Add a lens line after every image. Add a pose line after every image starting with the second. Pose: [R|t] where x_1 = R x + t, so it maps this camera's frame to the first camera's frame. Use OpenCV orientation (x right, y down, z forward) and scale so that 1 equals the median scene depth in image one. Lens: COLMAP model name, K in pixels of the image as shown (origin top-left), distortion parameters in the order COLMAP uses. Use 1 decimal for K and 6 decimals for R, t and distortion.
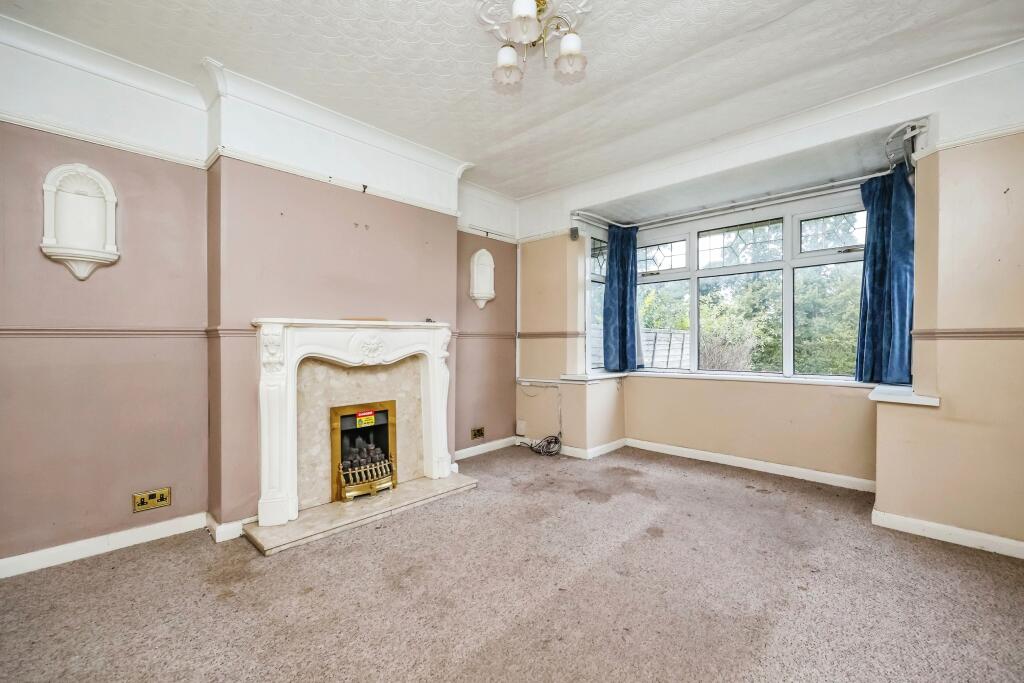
lens RADIAL K [[414.4, 0, 507.6], [0, 414.4, 352.8], [0, 0, 1]] dist [0.000820, 0.000048]
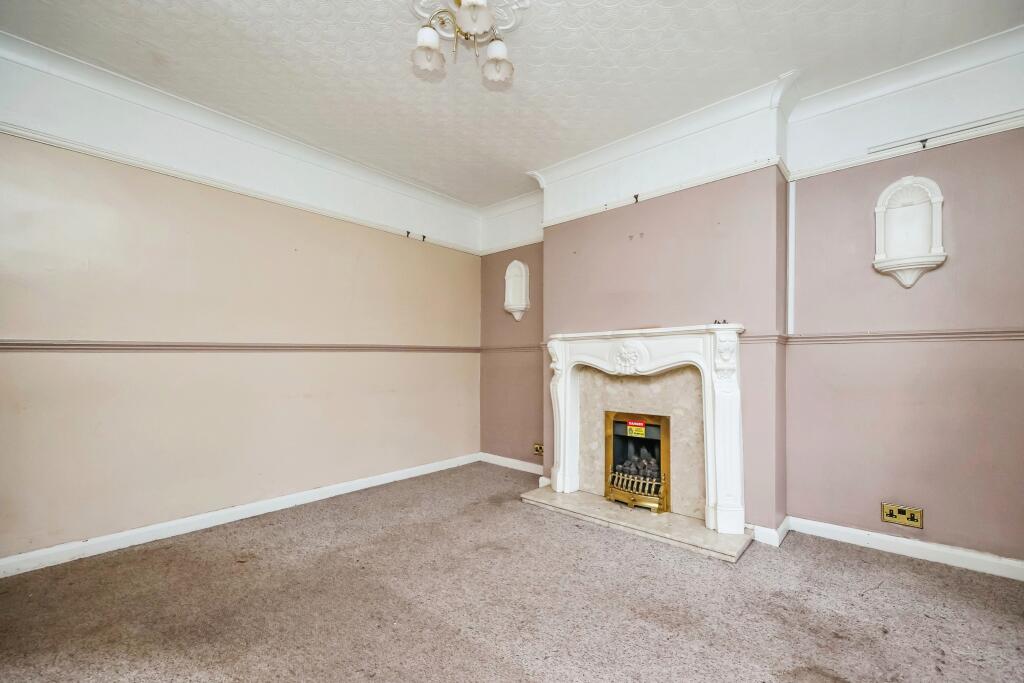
lens RADIAL K [[414.4, 0, 507.6], [0, 414.4, 352.8], [0, 0, 1]] dist [0.000820, 0.000048]
pose [[0.048798, -0.003103, -0.998804, 0.659799], [-0.004378, 0.999985, -0.003321, -0.019470], [0.998799, 0.004535, 0.048784, 0.668037]]
